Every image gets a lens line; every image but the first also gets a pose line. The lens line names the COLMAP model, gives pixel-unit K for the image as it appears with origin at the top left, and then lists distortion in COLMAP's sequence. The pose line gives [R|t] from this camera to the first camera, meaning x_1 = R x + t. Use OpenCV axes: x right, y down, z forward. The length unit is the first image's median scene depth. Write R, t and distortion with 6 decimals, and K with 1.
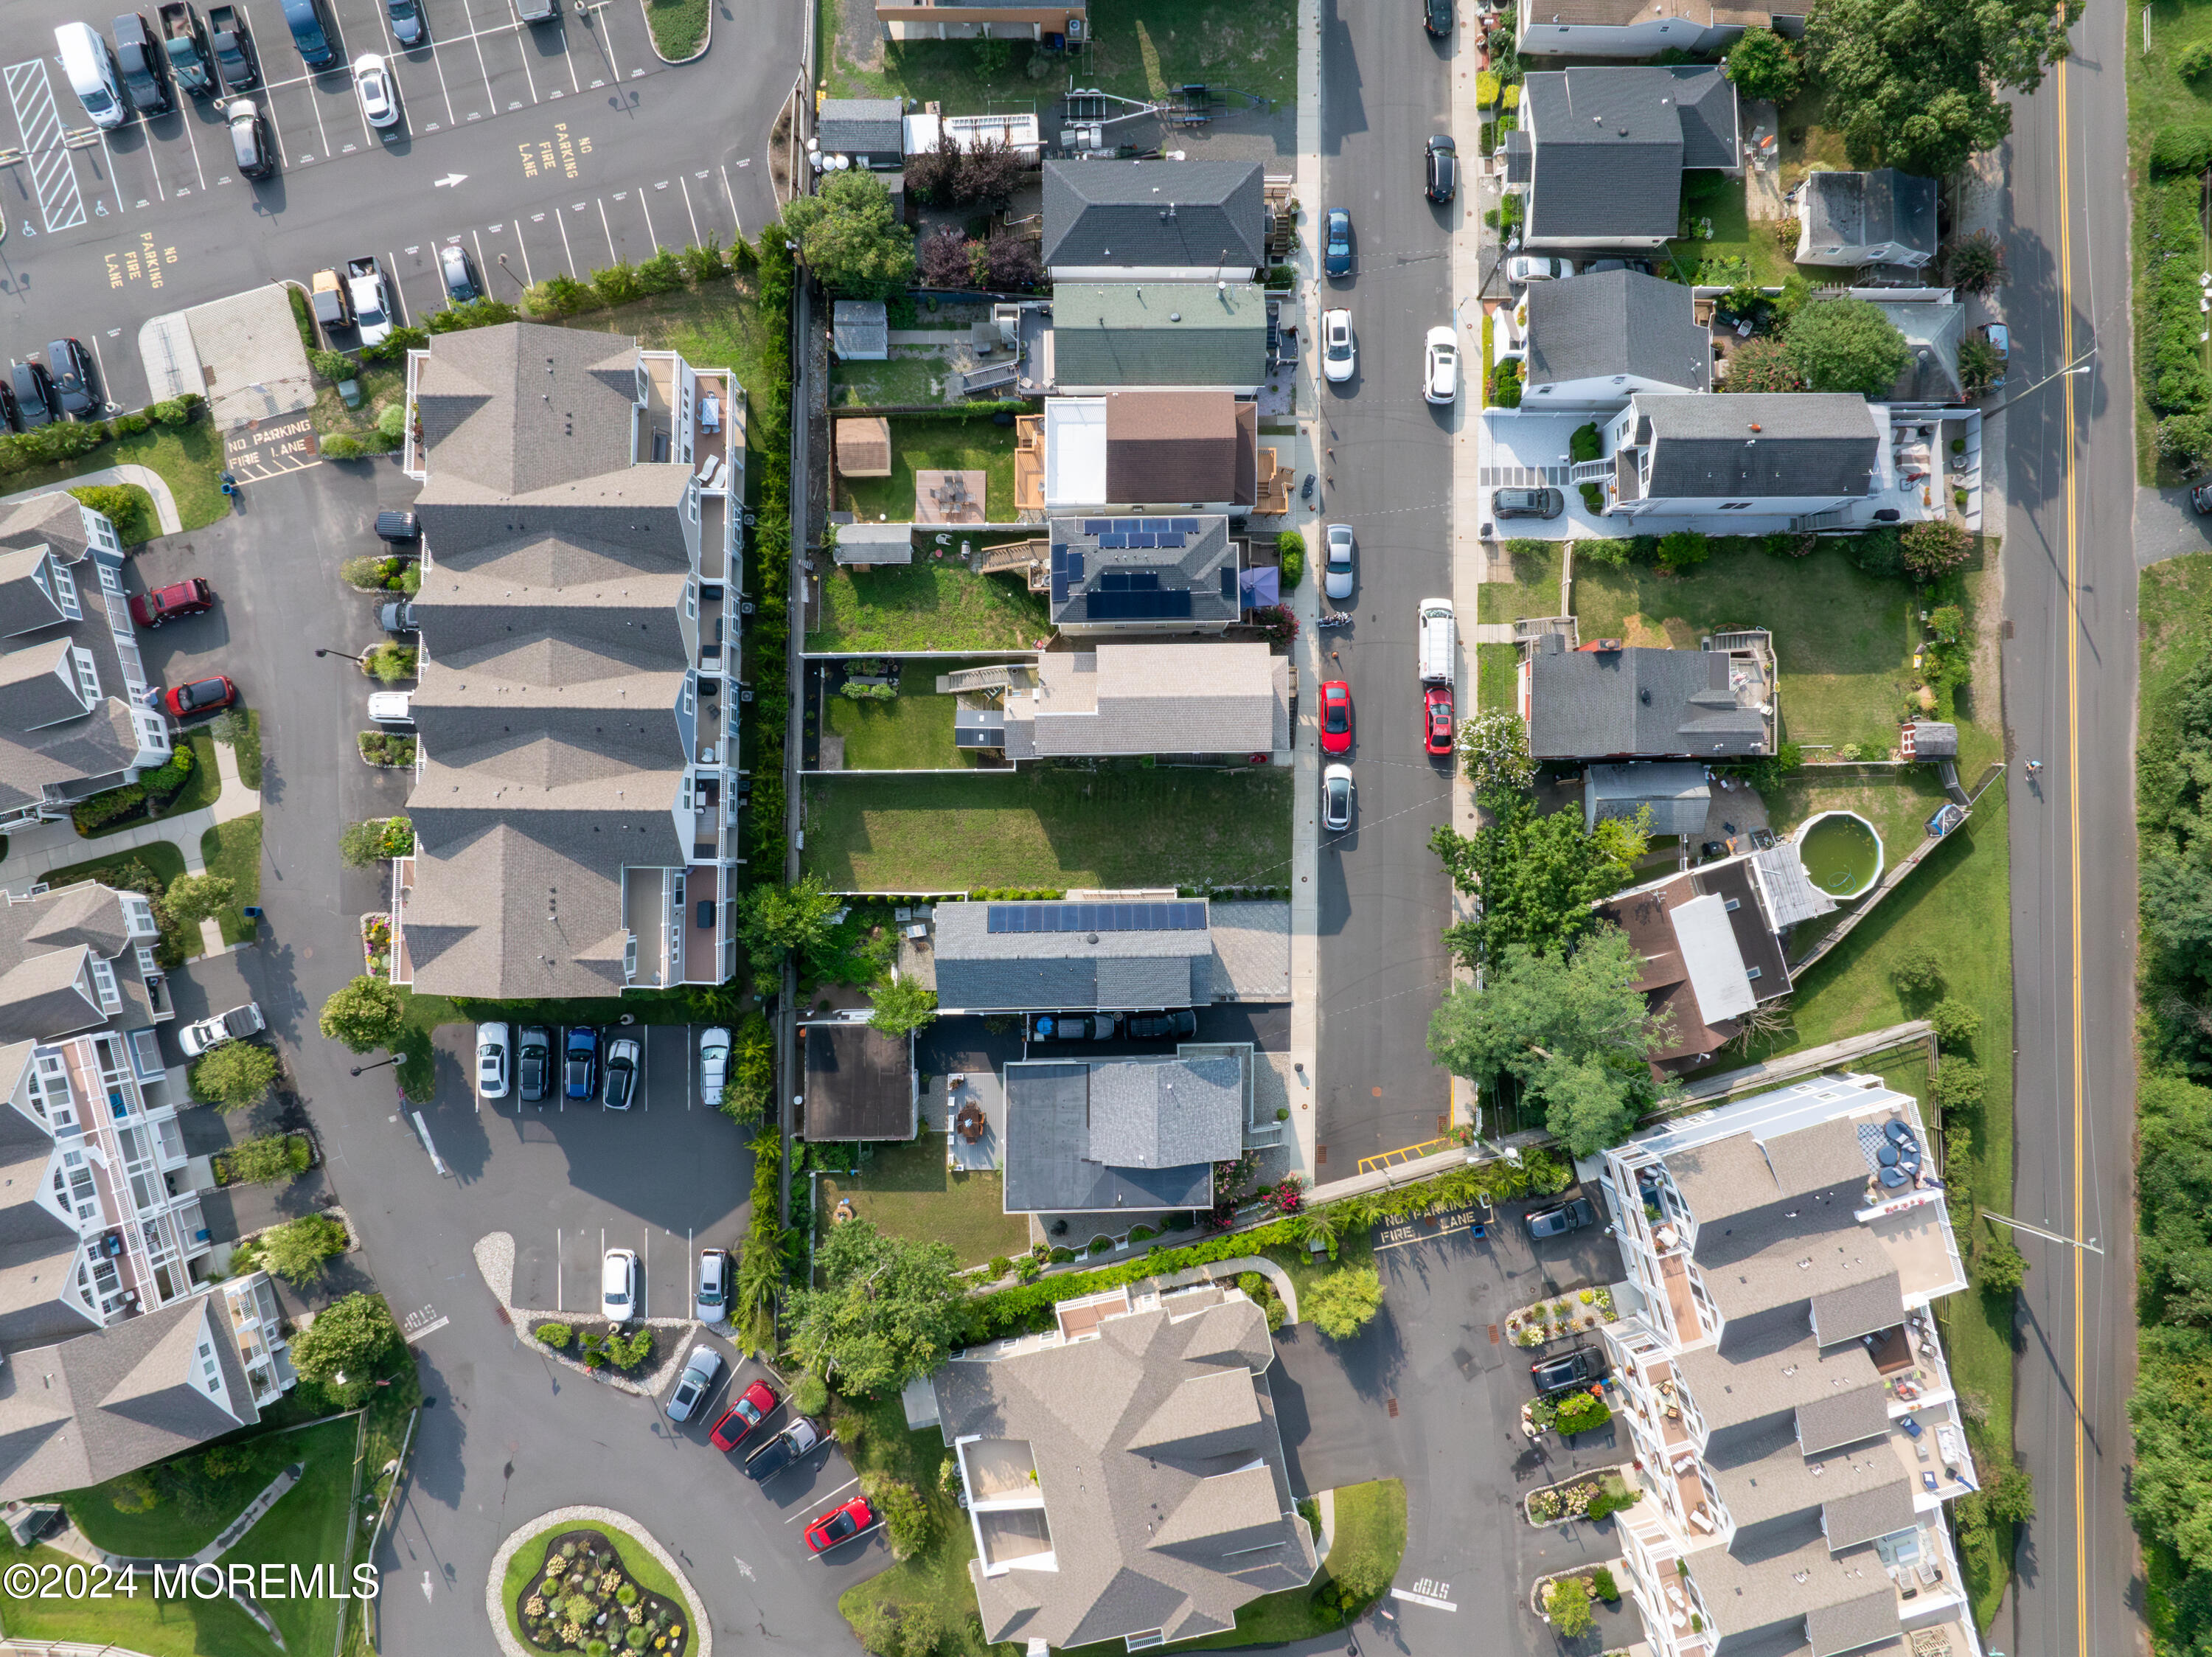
lens RADIAL K [[1552.4, 0, 1105.1], [0, 1552.4, 822.5], [0, 0, 1]] dist [-0.044470, 0.007476]
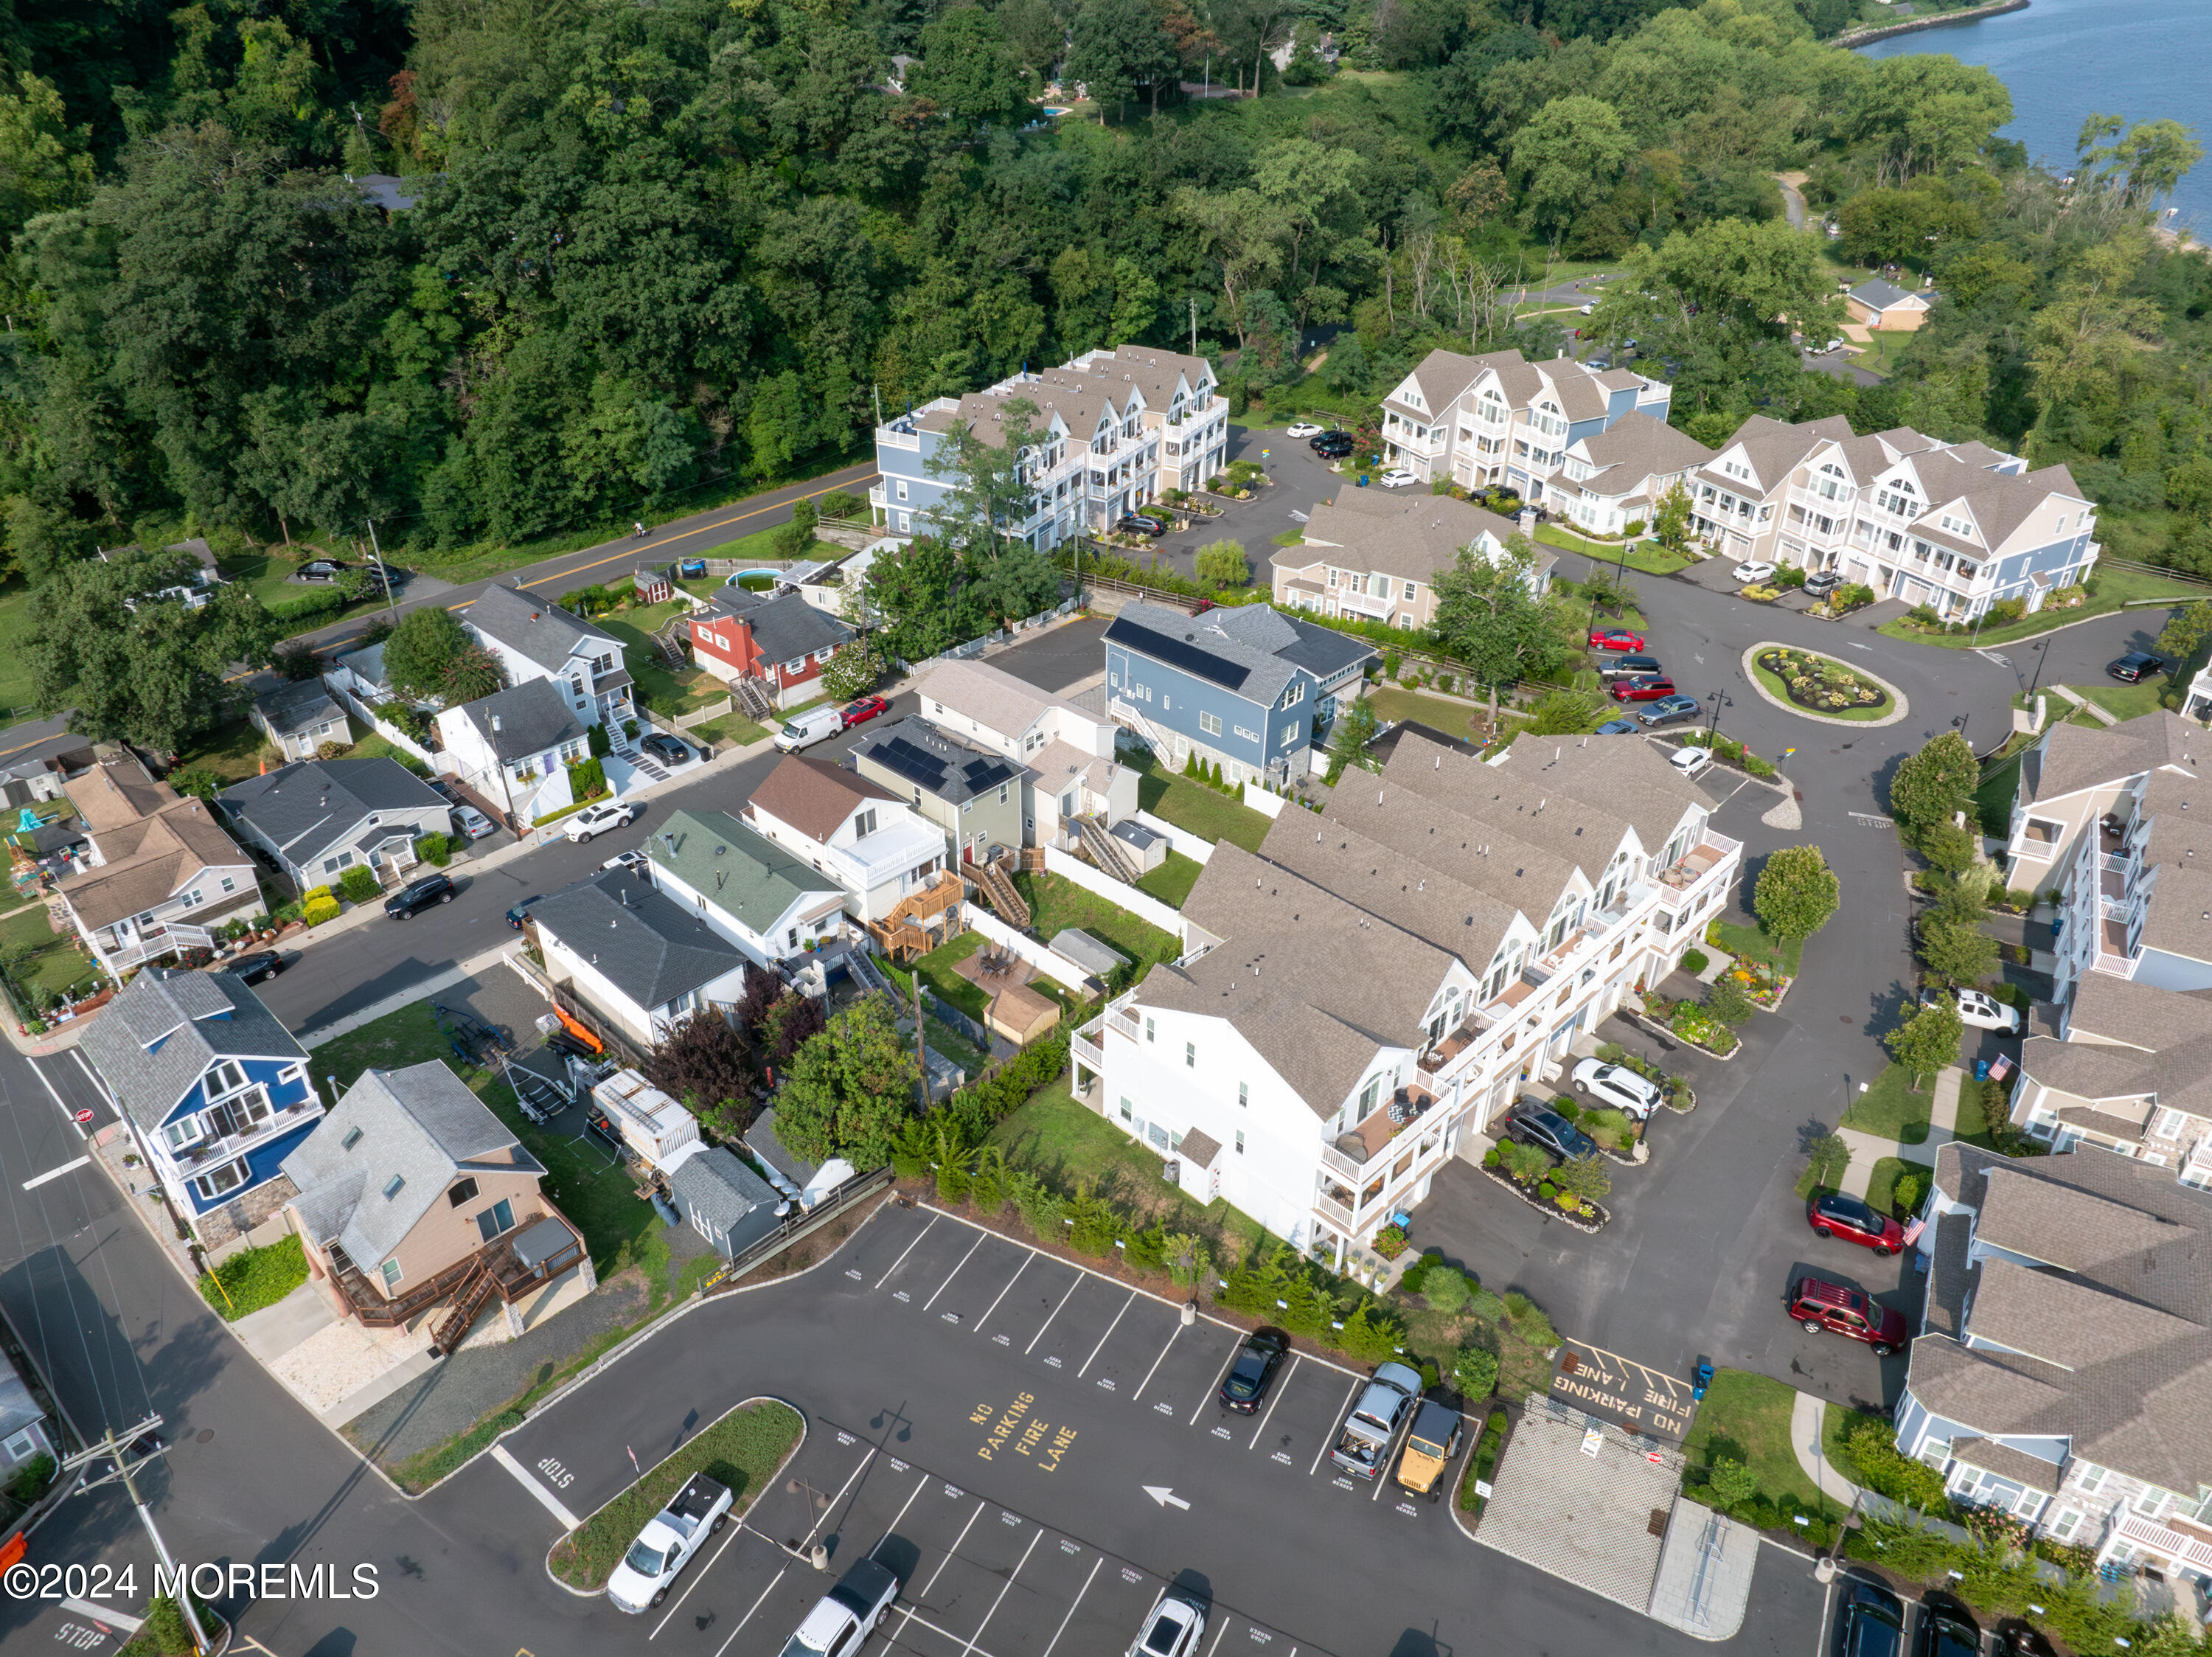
lens RADIAL K [[1552.4, 0, 1105.1], [0, 1552.4, 822.5], [0, 0, 1]] dist [-0.044470, 0.007476]
pose [[-0.721774, -0.383612, 0.576094, -0.671972], [0.691363, -0.360434, 0.626183, -0.738557], [-0.032567, 0.850252, 0.525367, 0.427357]]
